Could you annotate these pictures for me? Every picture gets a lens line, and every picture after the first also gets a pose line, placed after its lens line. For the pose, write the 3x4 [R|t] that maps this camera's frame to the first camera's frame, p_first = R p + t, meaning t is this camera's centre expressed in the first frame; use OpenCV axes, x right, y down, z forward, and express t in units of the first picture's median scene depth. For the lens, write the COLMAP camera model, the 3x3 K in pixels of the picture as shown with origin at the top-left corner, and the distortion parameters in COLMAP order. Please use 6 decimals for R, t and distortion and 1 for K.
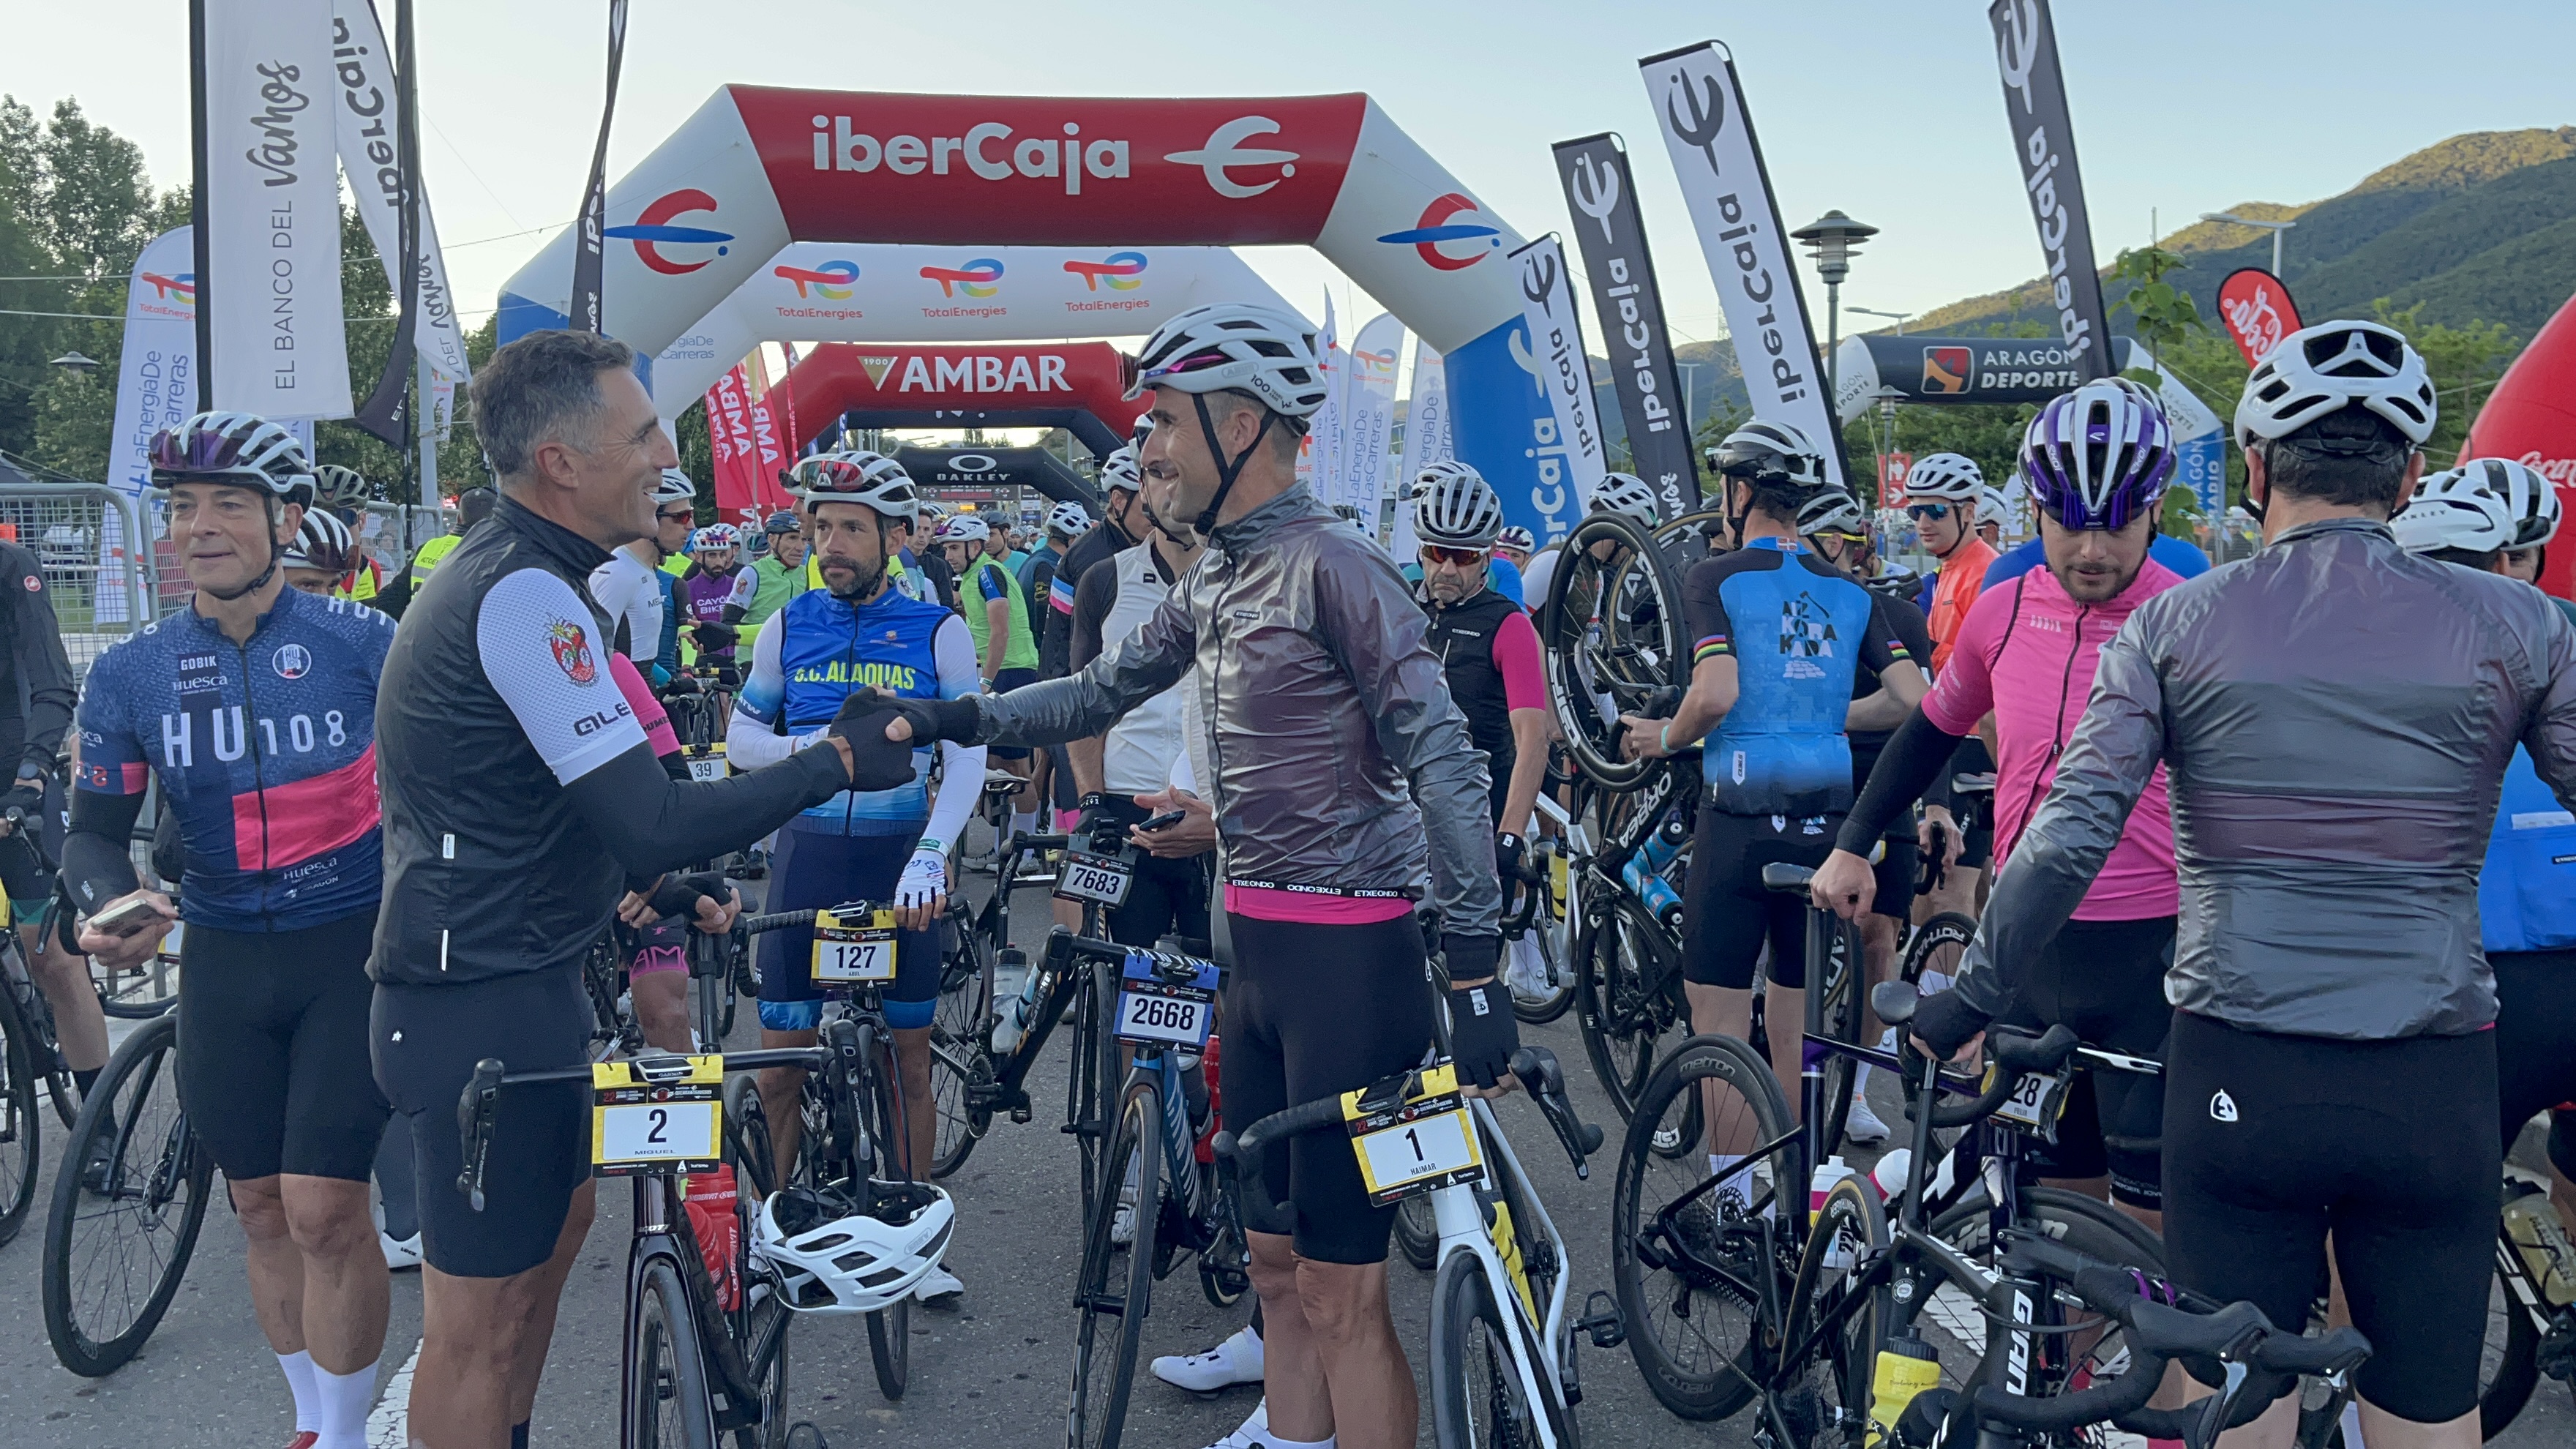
lens RADIAL K [[2186.4, 0, 1269.8], [0, 2186.4, 756.1], [0, 0, 1]] dist [0.063584, -0.059195]
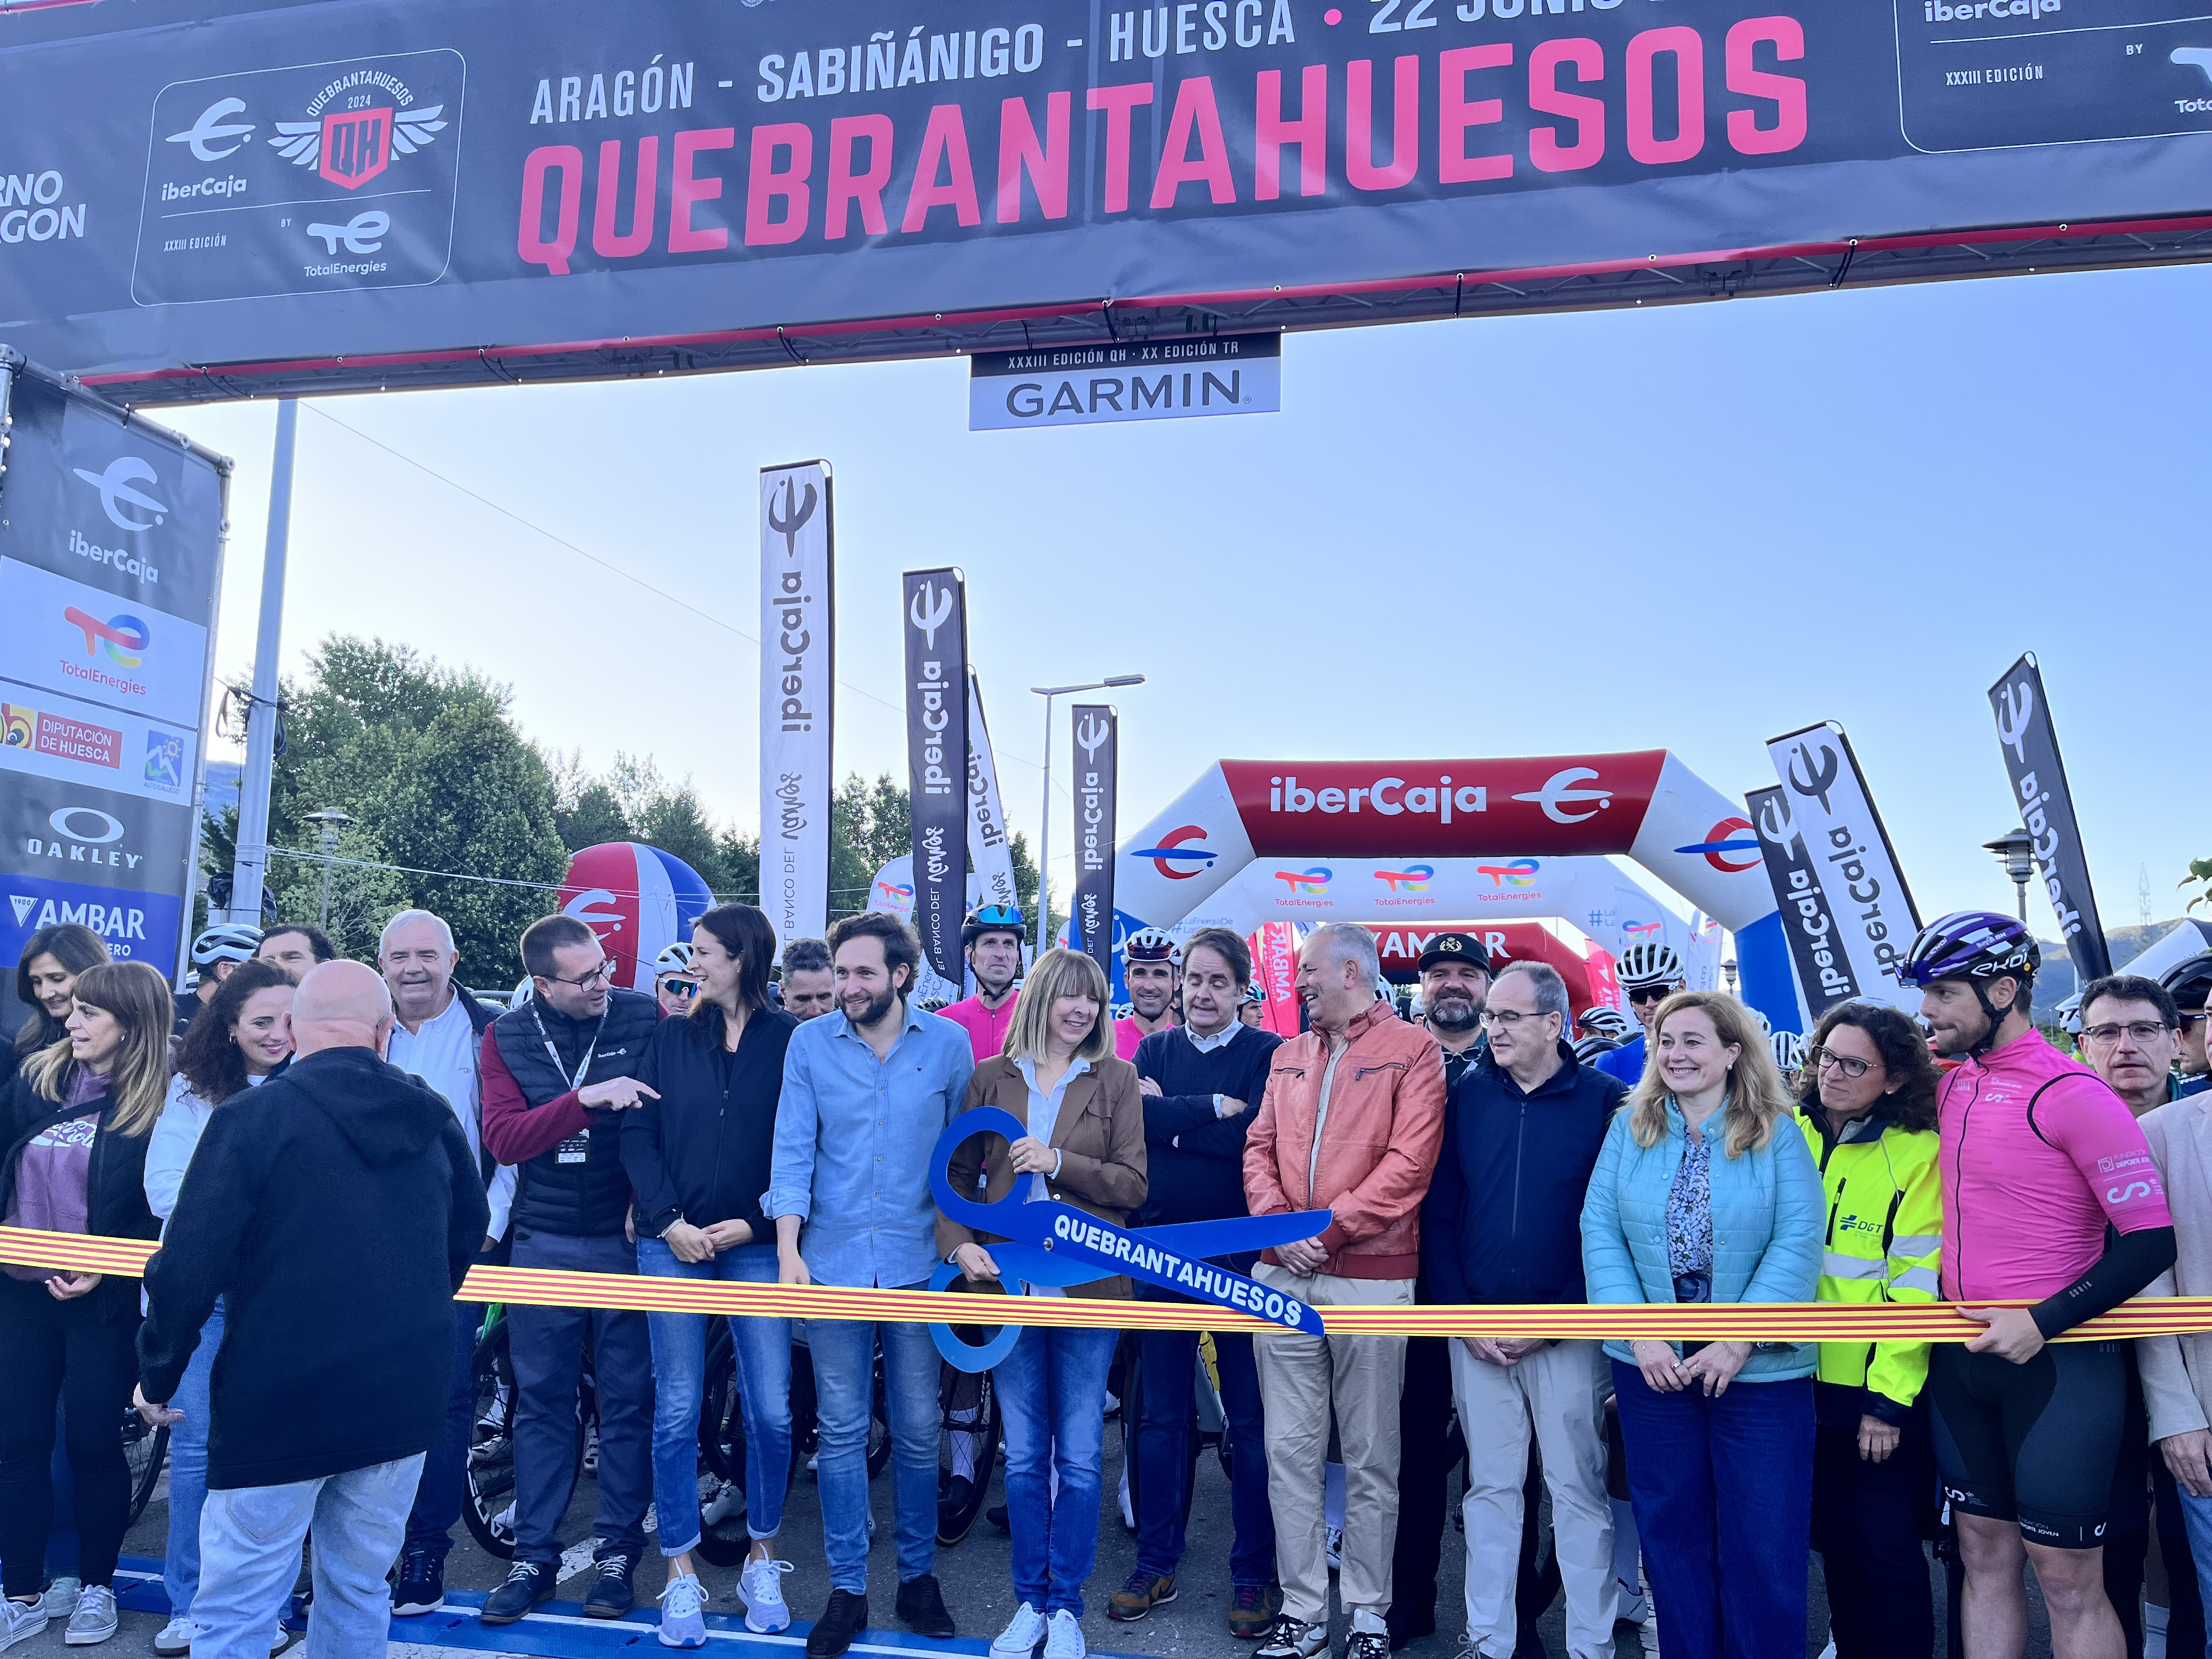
lens RADIAL K [[1658.8, 0, 1131.4], [0, 1658.8, 855.3], [0, 0, 1]] dist [0.044579, -0.049020]
pose [[0.942114, -0.009686, -0.335152, 0.083529], [-0.065794, 0.974808, -0.213120, 0.012106], [0.328773, 0.222835, 0.917743, -0.070288]]
